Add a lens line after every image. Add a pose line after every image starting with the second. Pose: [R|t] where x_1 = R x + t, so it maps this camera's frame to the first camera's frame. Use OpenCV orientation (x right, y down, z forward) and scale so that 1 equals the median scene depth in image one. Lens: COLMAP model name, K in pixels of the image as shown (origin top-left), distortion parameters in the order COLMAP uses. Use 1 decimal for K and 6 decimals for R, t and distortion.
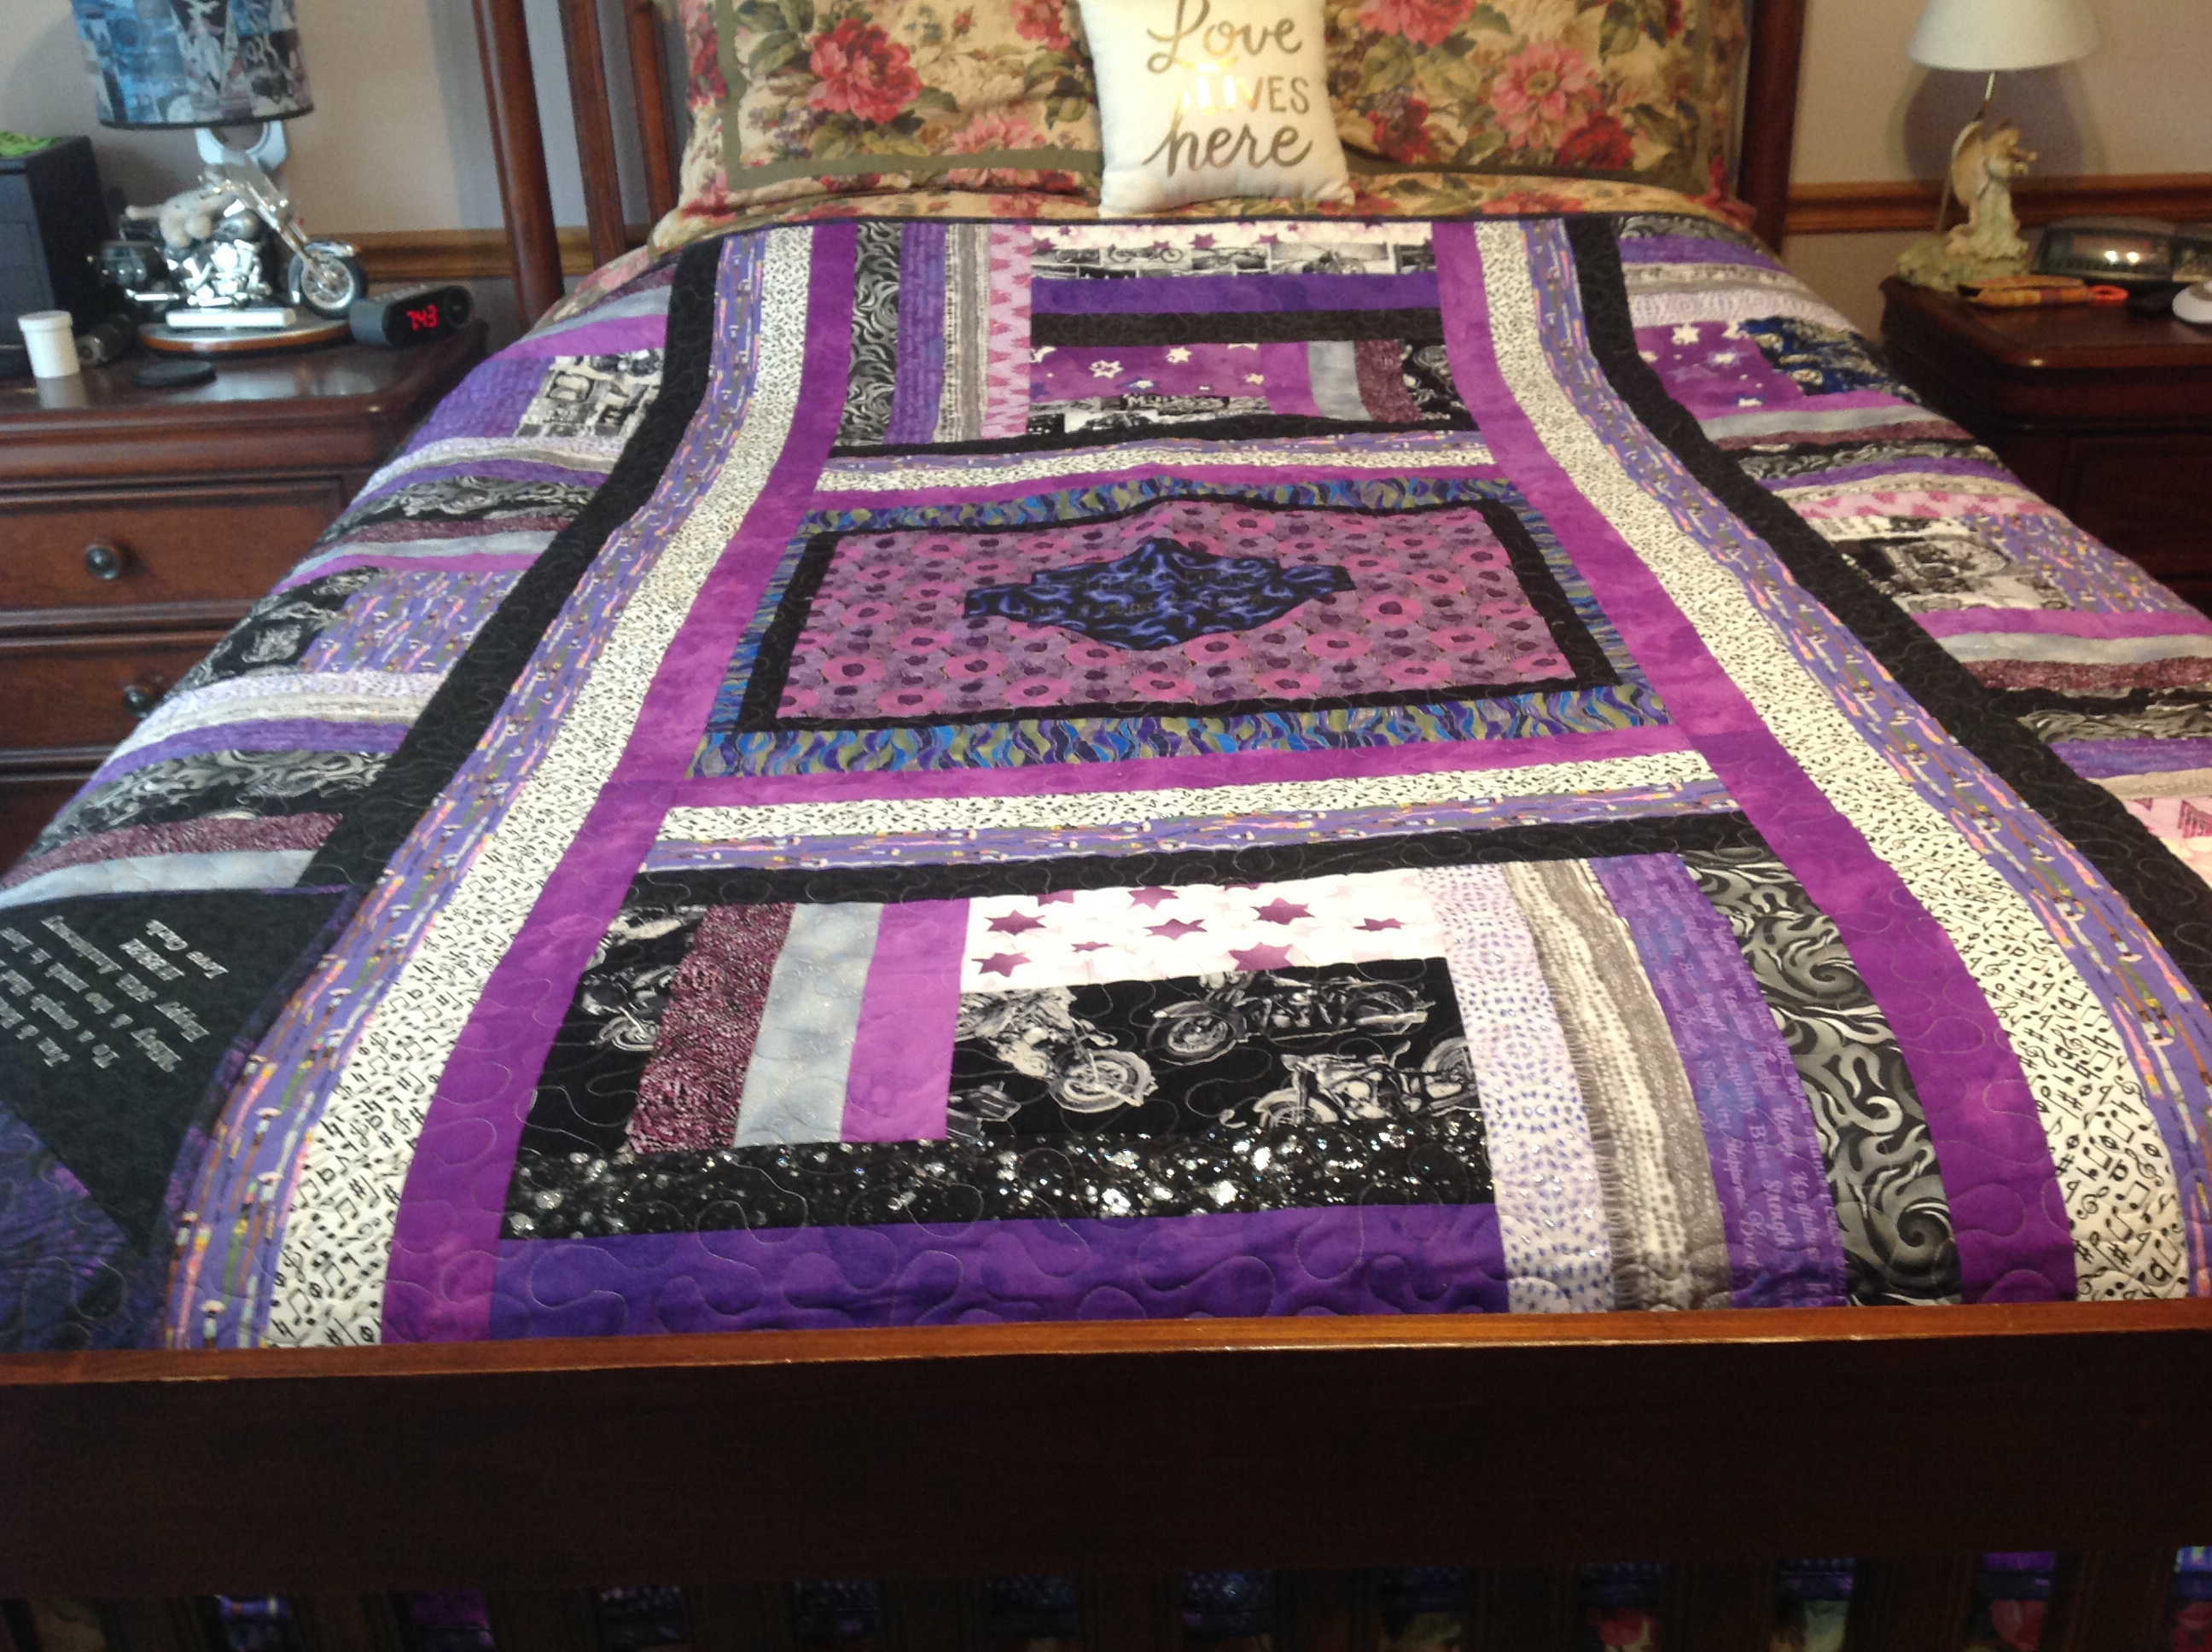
lens RADIAL K [[2265.9, 0, 1105.4], [0, 2265.9, 827.8], [0, 0, 1]] dist [0.057304, 0.000000]
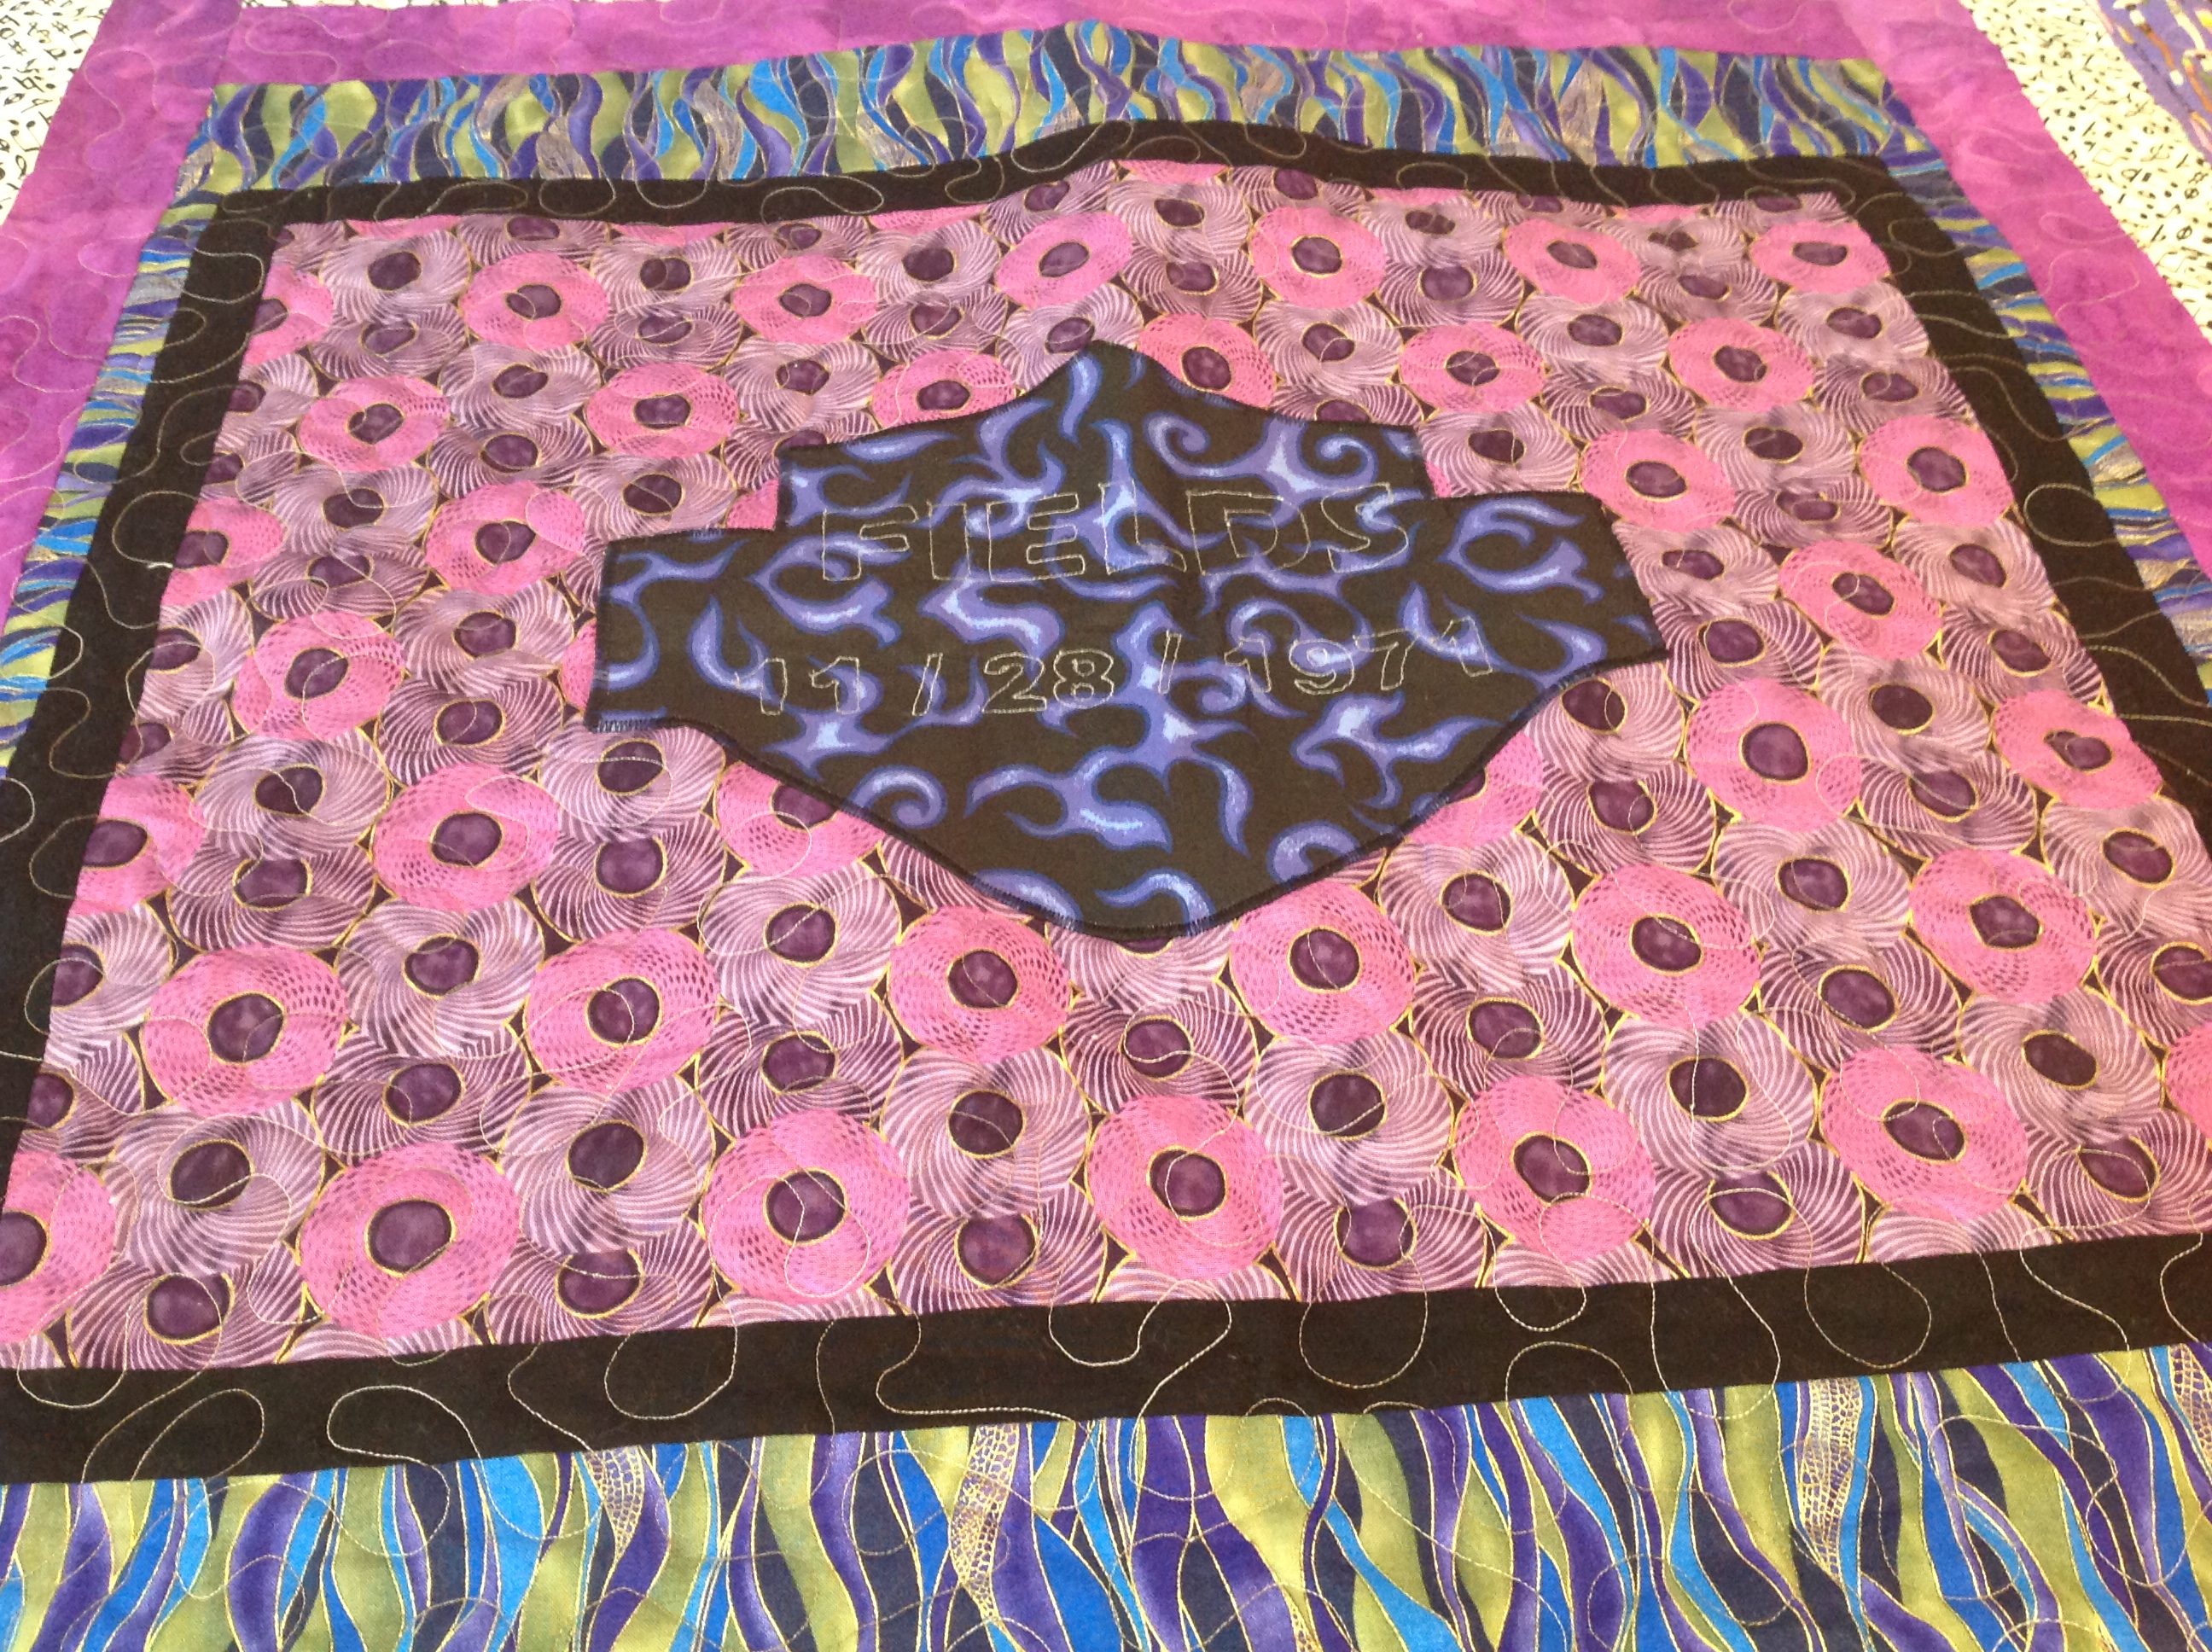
lens RADIAL K [[2265.9, 0, 1103.4], [0, 2265.9, 824.5], [0, 0, 1]] dist [0.057304, 0.000000]
pose [[0.994007, -0.003949, 0.109246, -0.021033], [-0.040958, 0.913097, 0.405679, -0.222247], [-0.101354, -0.407722, 0.907463, 0.649283]]
